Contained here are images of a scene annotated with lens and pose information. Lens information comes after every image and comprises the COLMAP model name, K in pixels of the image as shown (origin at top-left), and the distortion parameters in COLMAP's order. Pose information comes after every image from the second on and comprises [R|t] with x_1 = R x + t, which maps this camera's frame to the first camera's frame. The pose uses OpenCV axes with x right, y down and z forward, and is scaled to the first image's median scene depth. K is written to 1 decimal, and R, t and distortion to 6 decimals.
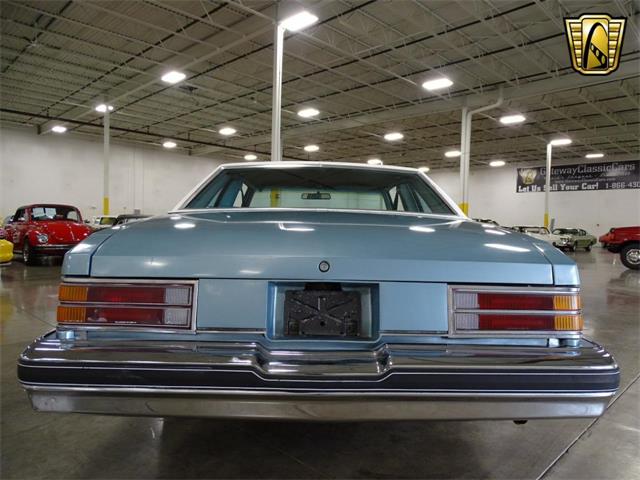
lens RADIAL K [[455.9, 0, 320.0], [0, 455.9, 242.3], [0, 0, 1]] dist [0.005789, 0.007376]
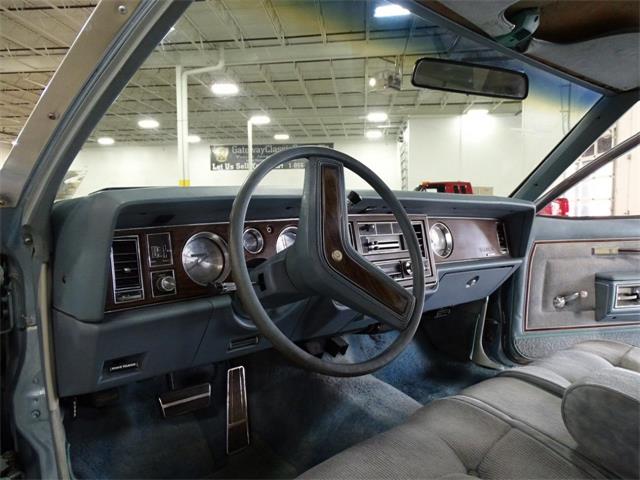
lens RADIAL K [[455.9, 0, 324.5], [0, 455.9, 240.7], [0, 0, 1]] dist [0.005789, 0.007376]
pose [[0.768004, -0.079531, 0.635488, -0.035419], [0.053288, 0.996754, 0.060342, -0.006825], [-0.638224, -0.012479, 0.769749, 0.148590]]
